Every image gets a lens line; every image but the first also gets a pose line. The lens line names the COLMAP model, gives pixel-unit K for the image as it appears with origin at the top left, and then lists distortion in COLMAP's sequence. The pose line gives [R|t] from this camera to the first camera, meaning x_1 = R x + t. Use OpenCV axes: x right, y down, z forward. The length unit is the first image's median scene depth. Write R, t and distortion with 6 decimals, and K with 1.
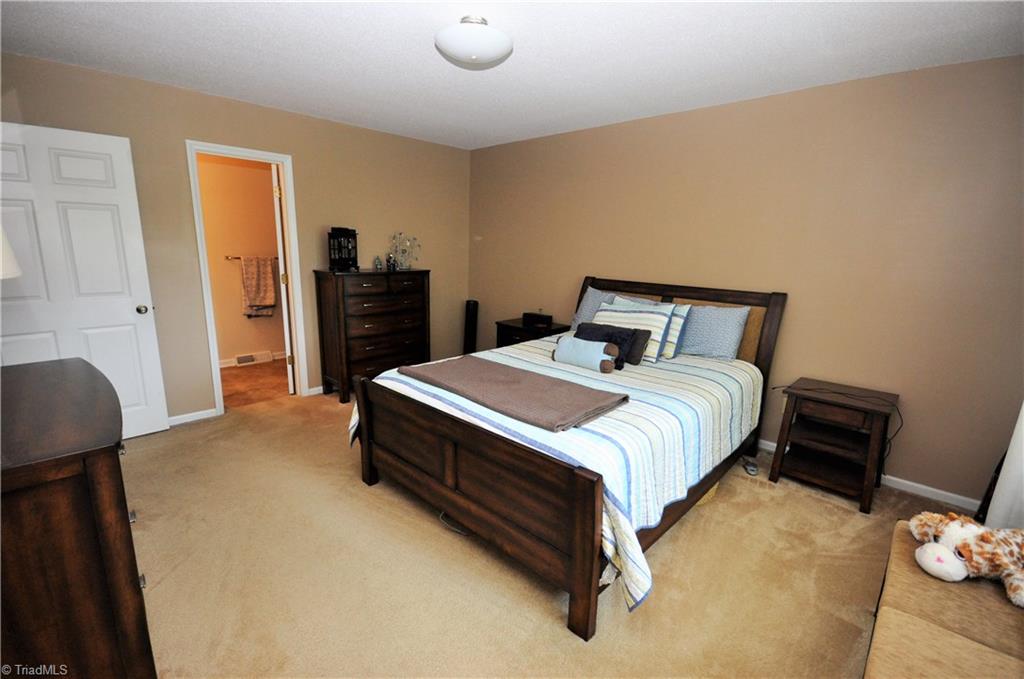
lens RADIAL K [[448.7, 0, 504.0], [0, 448.7, 339.2], [0, 0, 1]] dist [-0.000773, -0.006795]
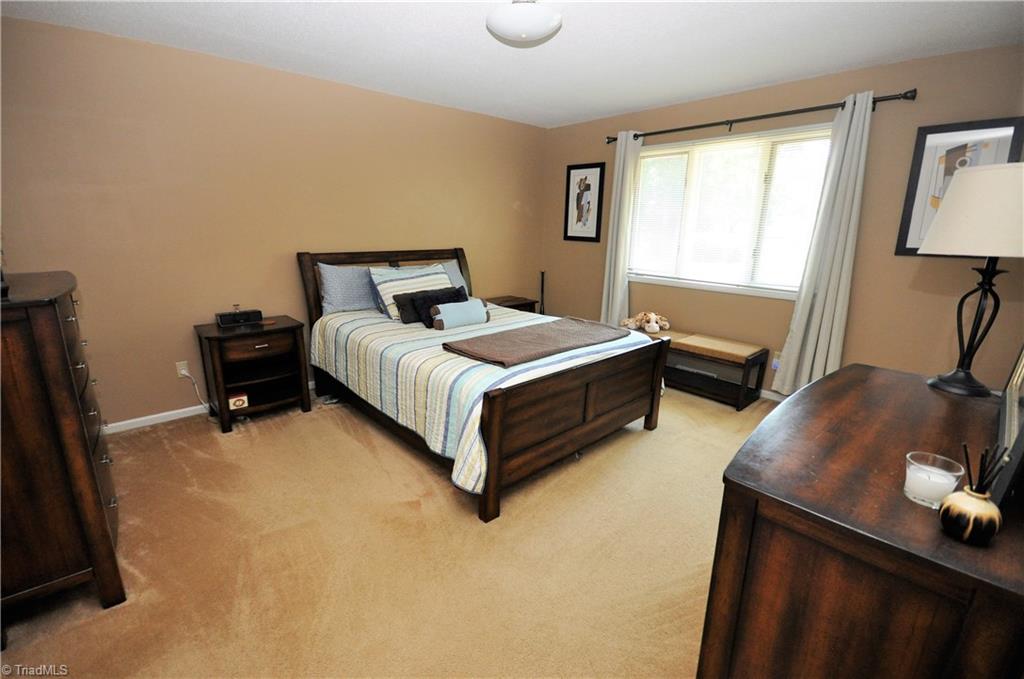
lens RADIAL K [[448.7, 0, 512.7], [0, 448.7, 330.7], [0, 0, 1]] dist [-0.000773, -0.006795]
pose [[0.067449, -0.260288, 0.963172, -1.199616], [0.196154, 0.949989, 0.242990, -0.233609], [-0.978251, 0.172541, 0.115132, 0.979249]]
